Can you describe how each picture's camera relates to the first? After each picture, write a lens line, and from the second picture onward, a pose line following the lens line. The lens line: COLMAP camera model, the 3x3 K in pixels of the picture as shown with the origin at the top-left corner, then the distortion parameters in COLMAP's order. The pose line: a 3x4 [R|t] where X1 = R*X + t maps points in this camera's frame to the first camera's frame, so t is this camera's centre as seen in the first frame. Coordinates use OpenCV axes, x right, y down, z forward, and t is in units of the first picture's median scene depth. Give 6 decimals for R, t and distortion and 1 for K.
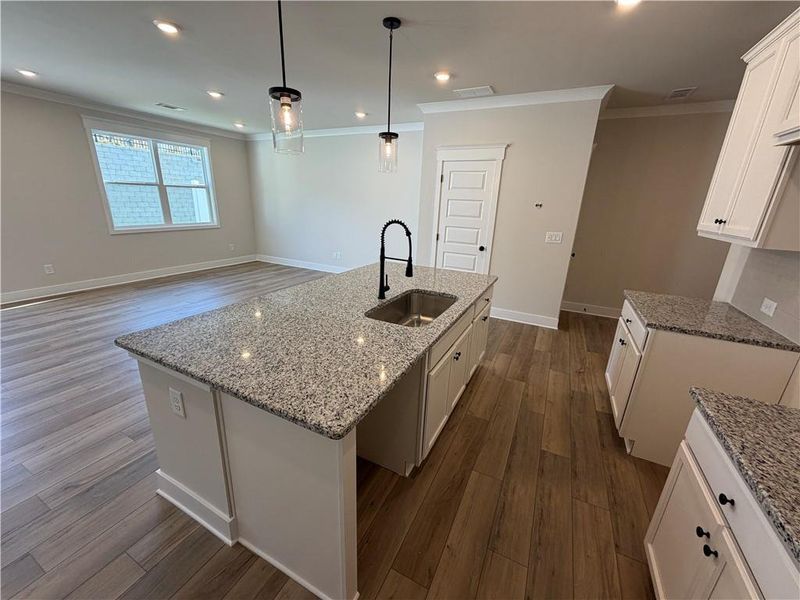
lens RADIAL K [[319.6, 0, 400.4], [0, 319.6, 301.8], [0, 0, 1]] dist [-0.001208, 0.000466]
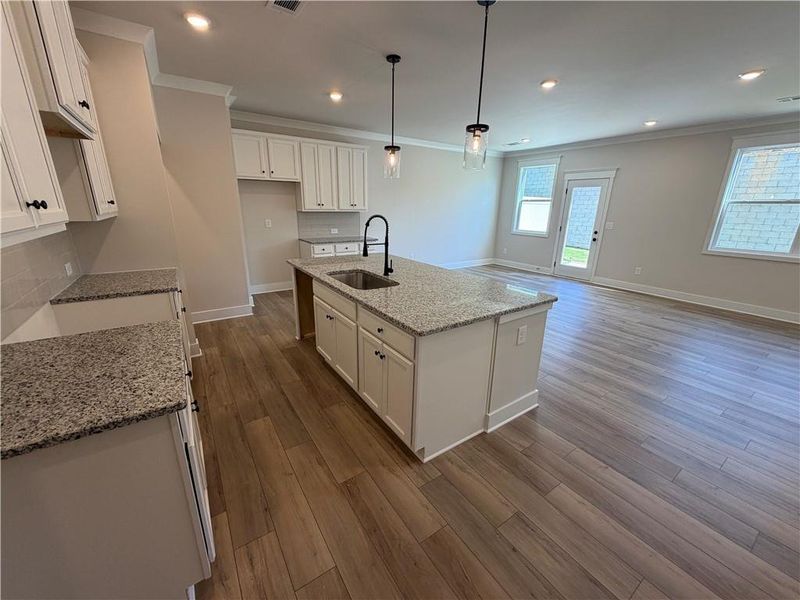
lens RADIAL K [[319.6, 0, 398.9], [0, 319.6, 300.9], [0, 0, 1]] dist [-0.001208, 0.000466]
pose [[-0.489102, 0.207720, -0.847131, 1.048059], [-0.297888, 0.873050, 0.386065, -0.438626], [0.819781, 0.441176, -0.365134, 1.556157]]
